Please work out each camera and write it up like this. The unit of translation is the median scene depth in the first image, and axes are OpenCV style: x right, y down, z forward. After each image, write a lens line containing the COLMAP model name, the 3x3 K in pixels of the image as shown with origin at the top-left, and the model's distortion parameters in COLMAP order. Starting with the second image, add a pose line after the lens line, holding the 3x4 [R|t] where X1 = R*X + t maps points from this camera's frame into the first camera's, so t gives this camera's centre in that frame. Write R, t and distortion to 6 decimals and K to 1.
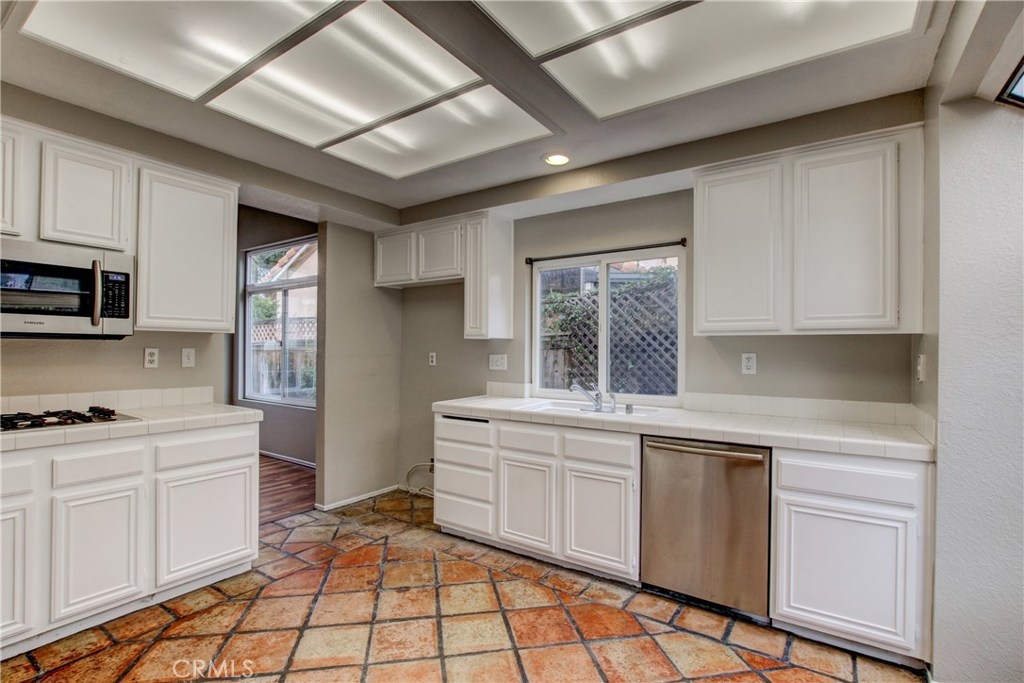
lens RADIAL K [[476.5, 0, 511.8], [0, 476.5, 344.7], [0, 0, 1]] dist [-0.020486, 0.001277]
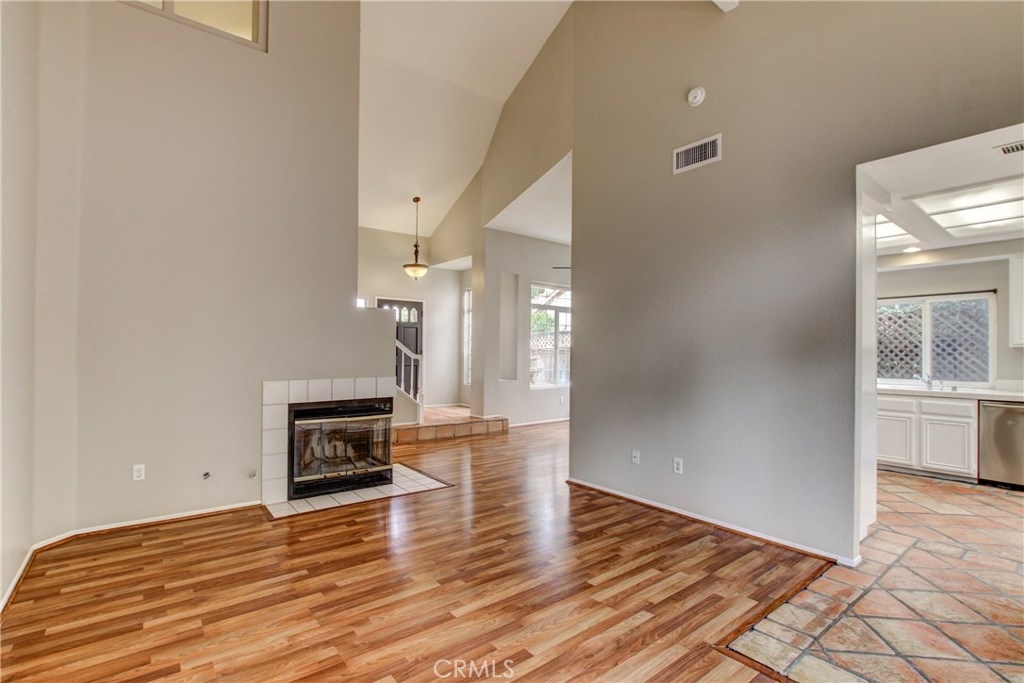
lens RADIAL K [[476.5, 0, 509.1], [0, 476.5, 348.2], [0, 0, 1]] dist [-0.020486, 0.001277]
pose [[0.956705, -0.004291, -0.291028, -0.484884], [0.003861, 0.999990, -0.002053, -0.008158], [0.291034, 0.000841, 0.956712, -0.653000]]
